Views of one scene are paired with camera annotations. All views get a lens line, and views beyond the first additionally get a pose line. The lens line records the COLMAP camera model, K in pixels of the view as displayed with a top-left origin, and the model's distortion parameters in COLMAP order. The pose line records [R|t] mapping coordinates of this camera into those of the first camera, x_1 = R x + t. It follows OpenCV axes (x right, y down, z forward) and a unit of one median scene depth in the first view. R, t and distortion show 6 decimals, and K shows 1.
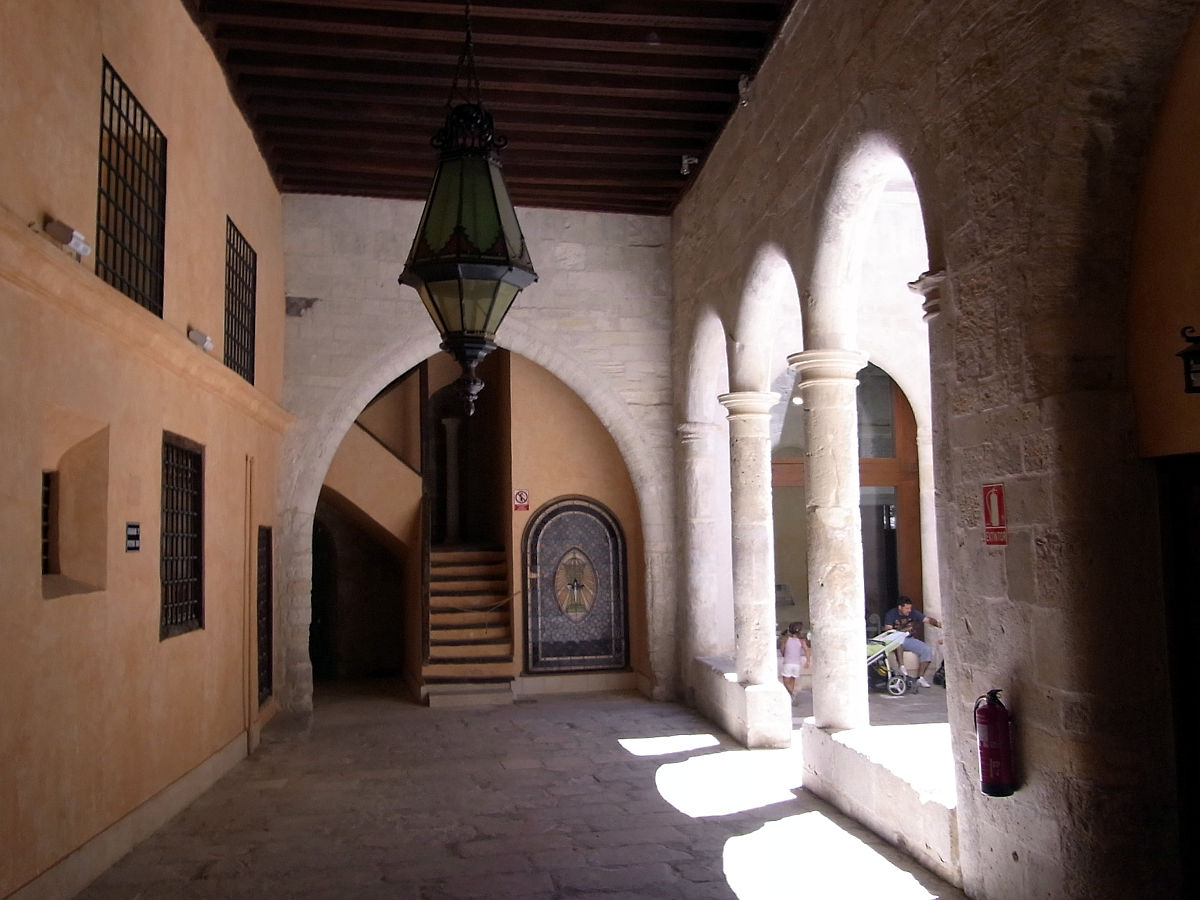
lens RADIAL K [[1019.3, 0, 599.6], [0, 1019.3, 448.1], [0, 0, 1]] dist [-0.059015, 0.018338]
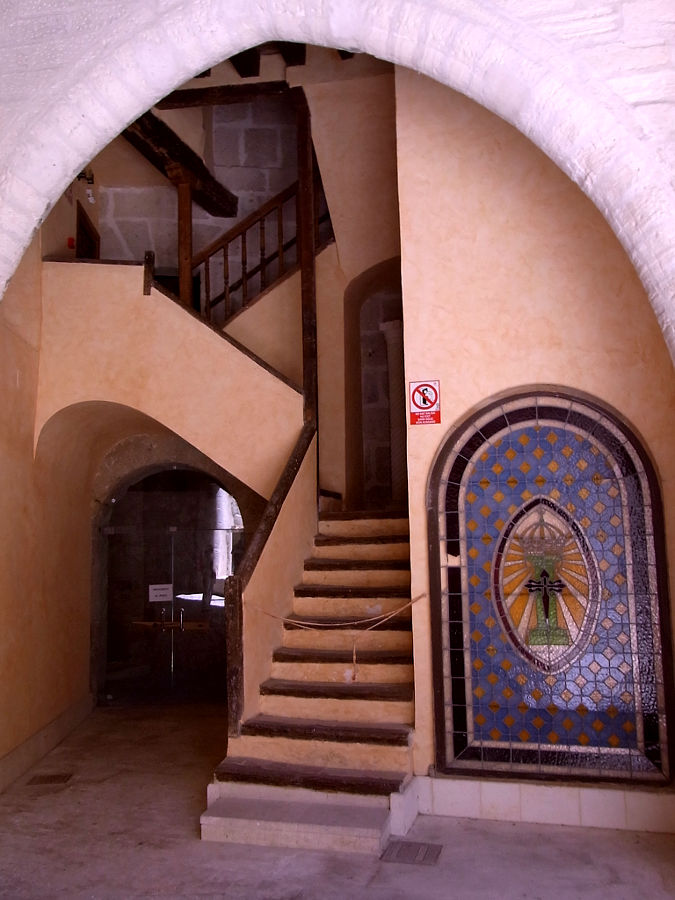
lens RADIAL K [[764.5, 0, 335.8], [0, 764.5, 454.5], [0, 0, 1]] dist [-0.059015, 0.018338]
pose [[0.896376, -0.042126, -0.441289, 0.043742], [0.034094, 0.999077, -0.026119, 0.083300], [0.441982, 0.008367, 0.896985, 0.659011]]
